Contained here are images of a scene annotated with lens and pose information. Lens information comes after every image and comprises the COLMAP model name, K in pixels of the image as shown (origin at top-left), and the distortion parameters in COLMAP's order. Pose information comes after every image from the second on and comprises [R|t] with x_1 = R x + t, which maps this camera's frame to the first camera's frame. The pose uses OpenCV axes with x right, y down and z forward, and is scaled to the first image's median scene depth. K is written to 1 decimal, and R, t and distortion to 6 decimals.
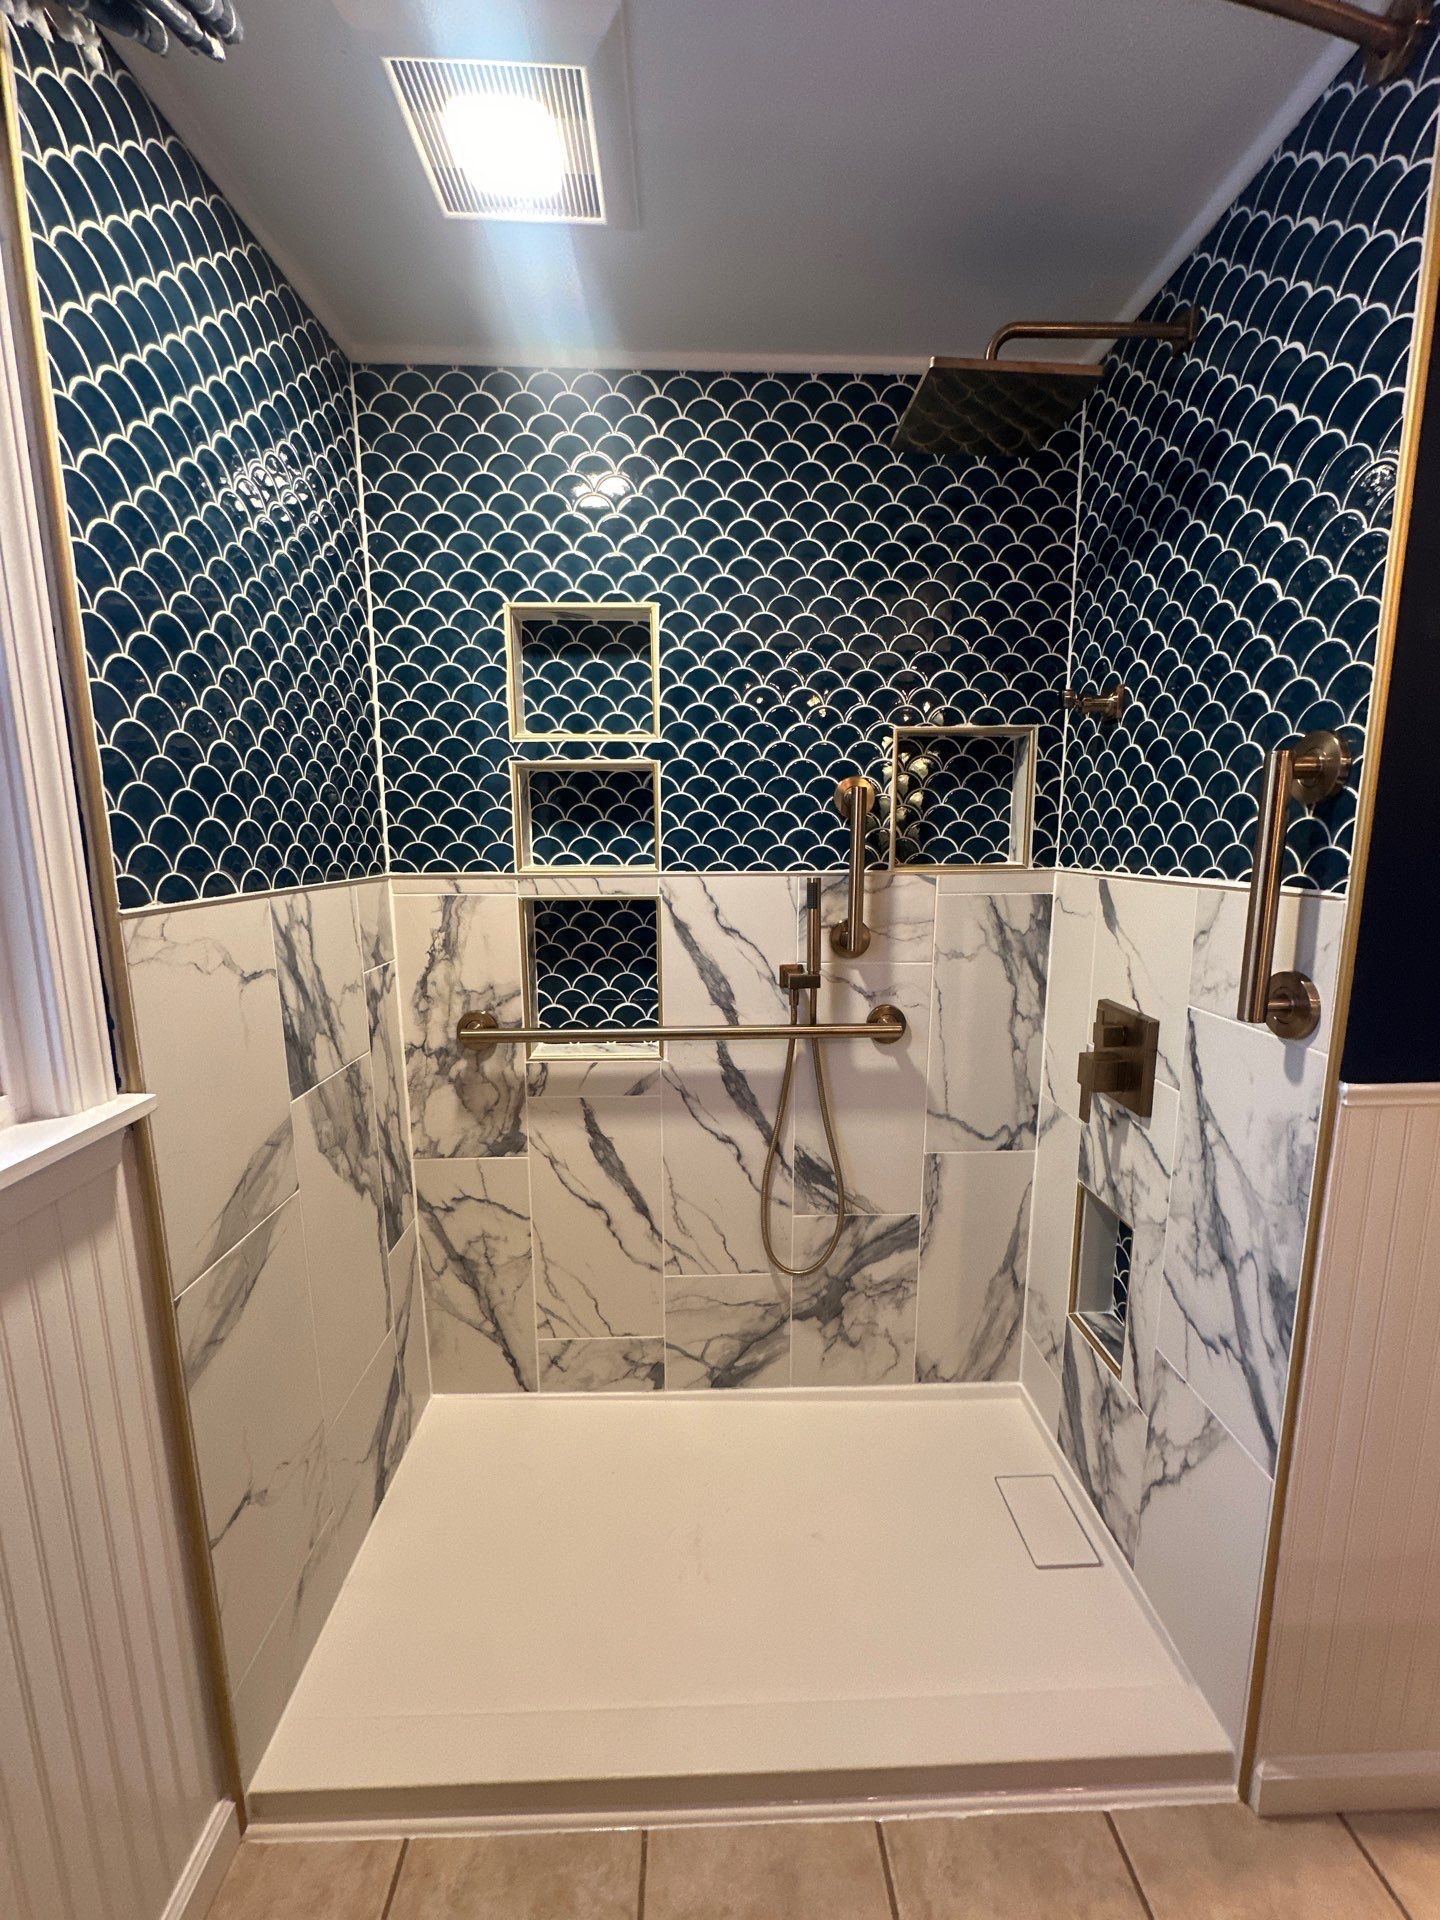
lens RADIAL K [[763.2, 0, 720.0], [0, 763.2, 960.0], [0, 0, 1]] dist [-0.003513, 0.000338]
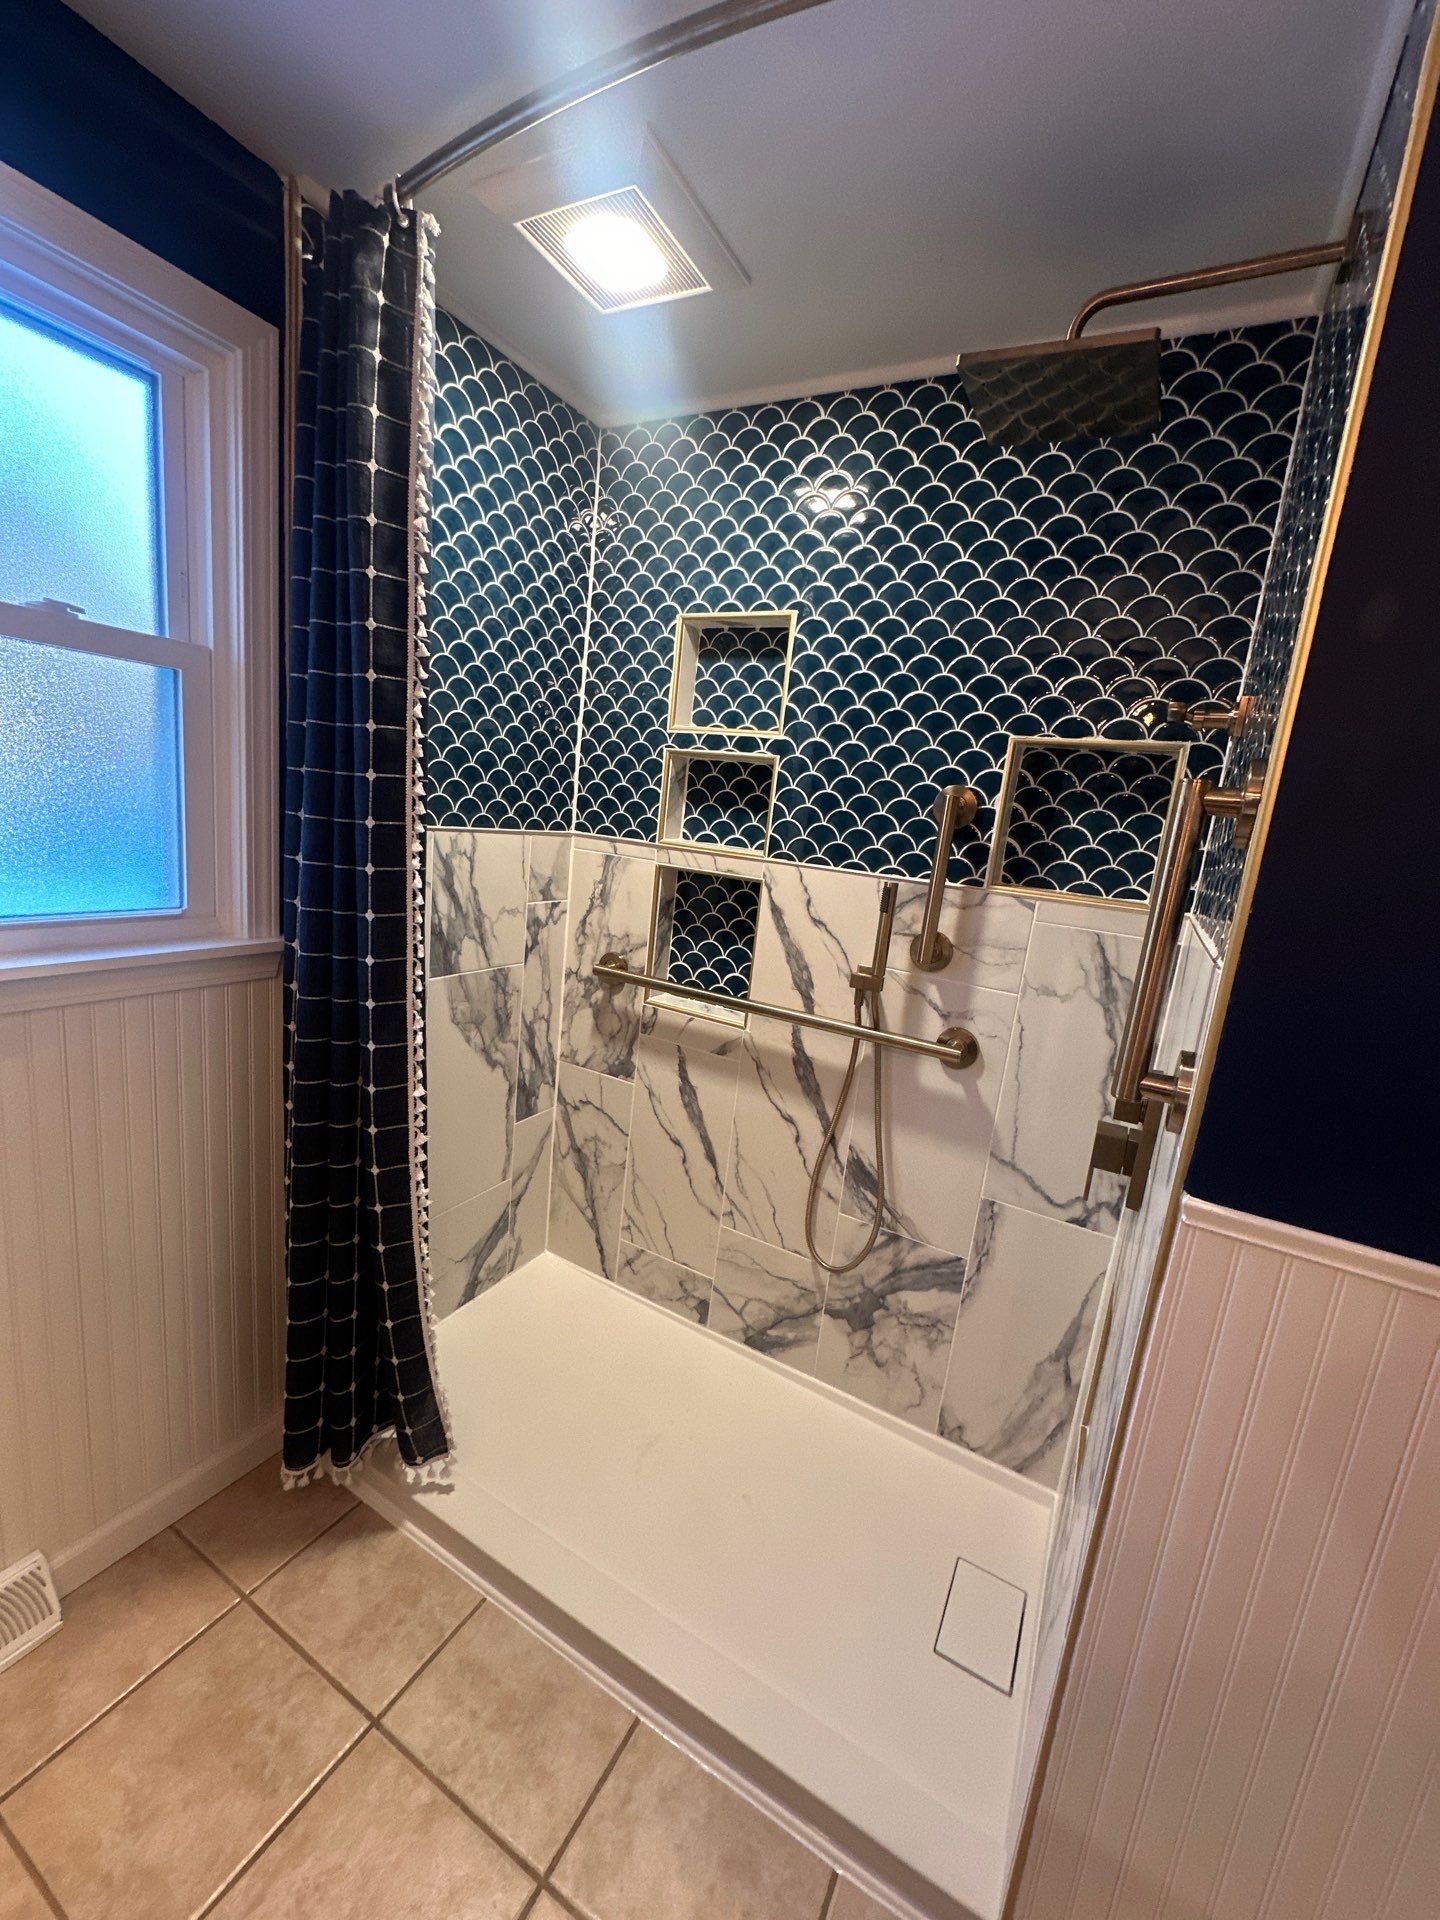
lens RADIAL K [[763.2, 0, 720.0], [0, 763.2, 960.0], [0, 0, 1]] dist [-0.003513, 0.000338]
pose [[0.854379, 0.192264, -0.482774, 0.410944], [-0.191907, 0.980103, 0.050702, -0.015176], [0.482916, 0.049329, 0.874276, 0.024435]]
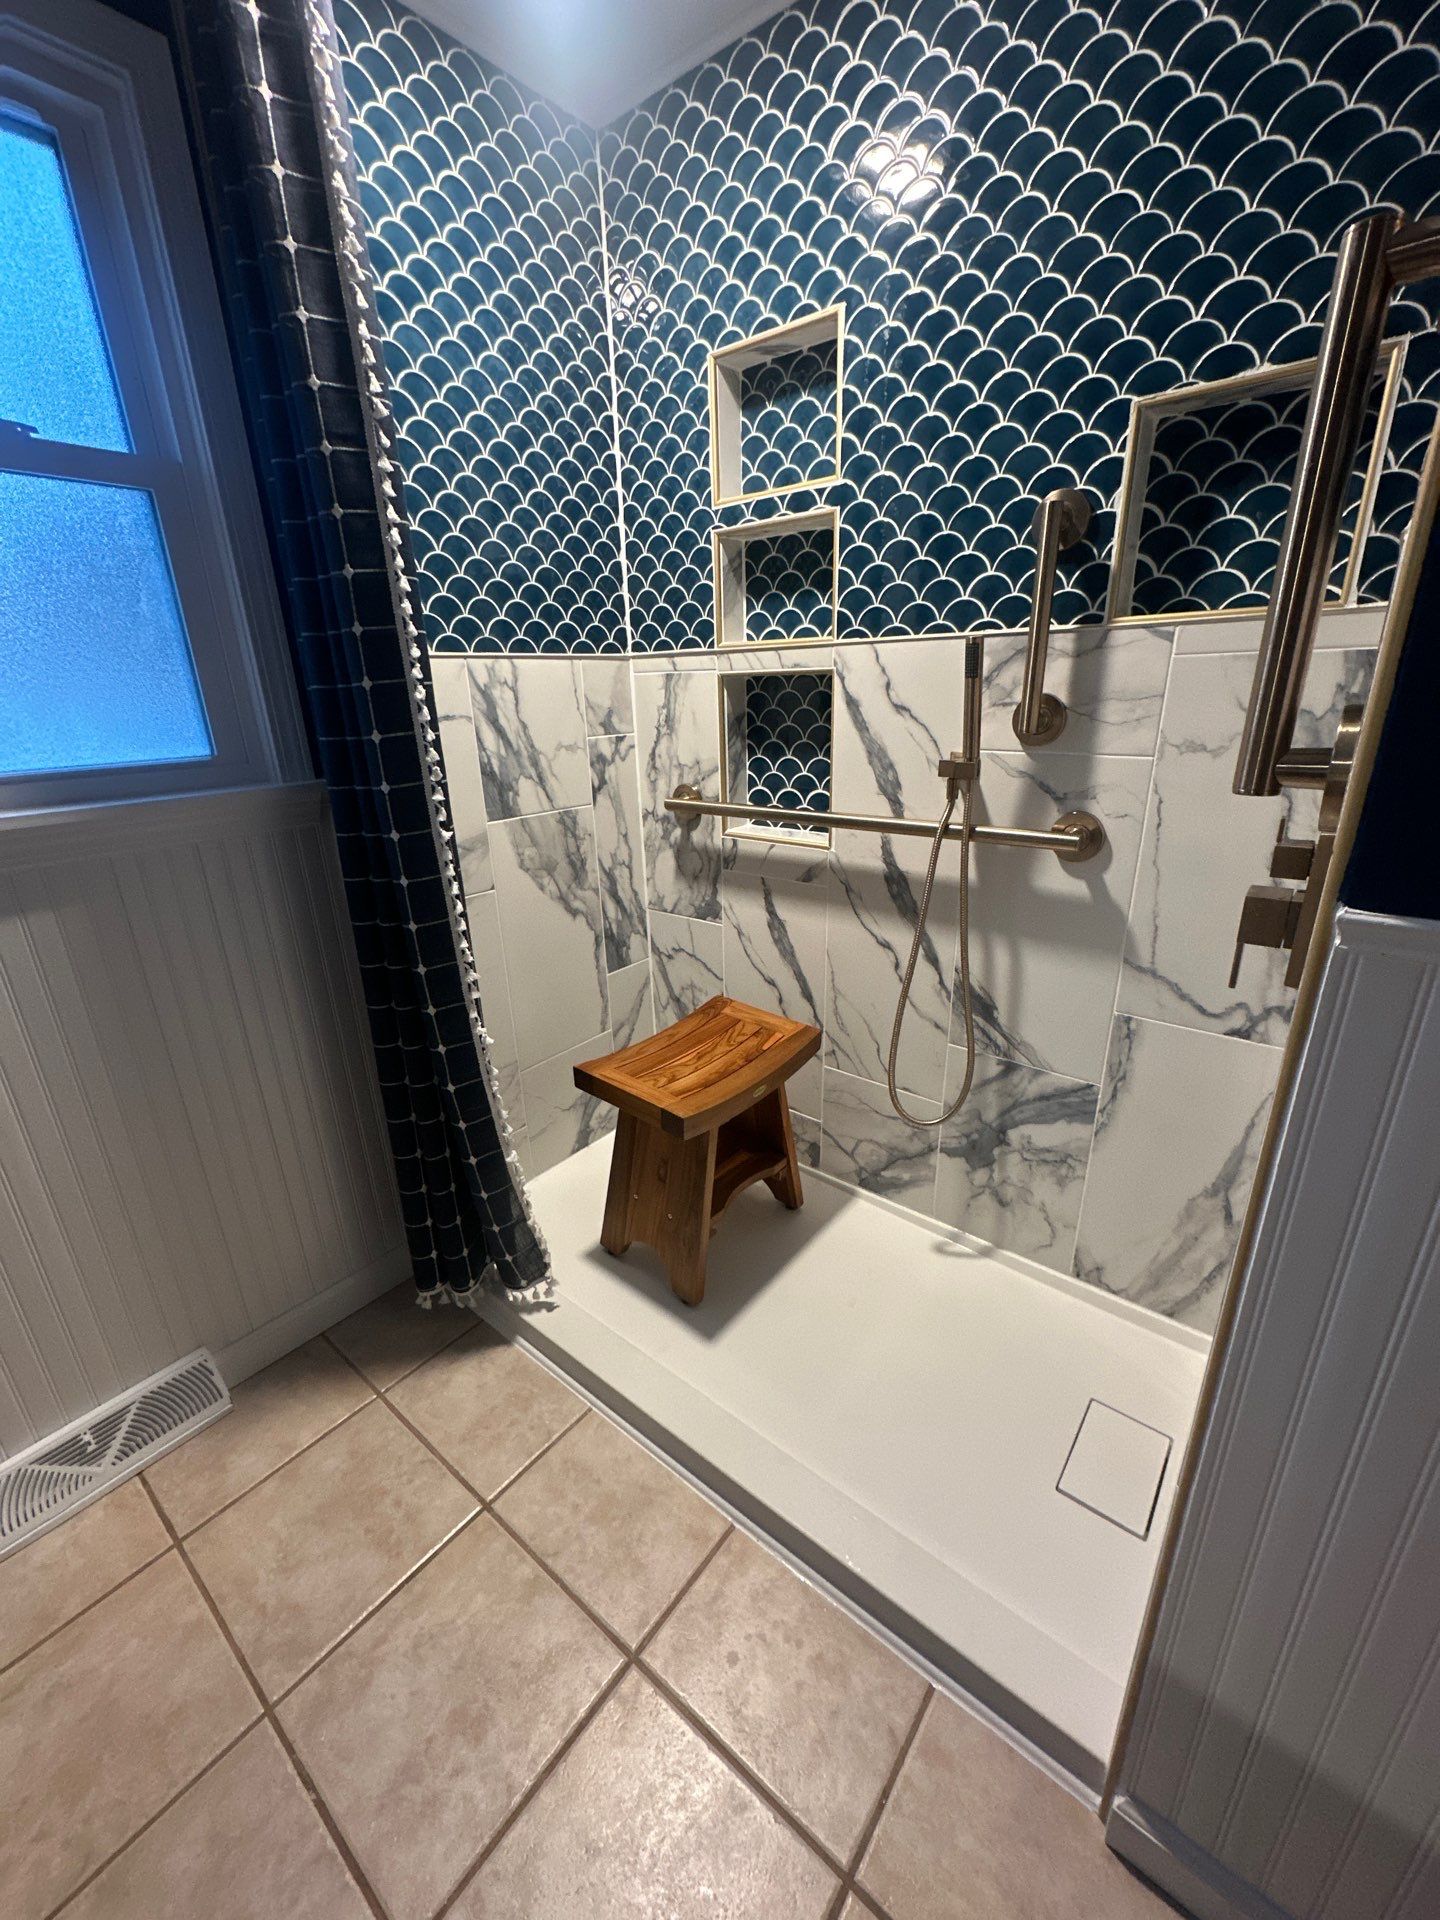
lens RADIAL K [[763.2, 0, 720.0], [0, 763.2, 960.0], [0, 0, 1]] dist [-0.003513, 0.000338]
pose [[0.756208, 0.207905, -0.620423, 0.460526], [-0.083246, 0.971043, 0.223933, 0.063511], [0.649014, -0.117692, 0.751618, 0.167801]]
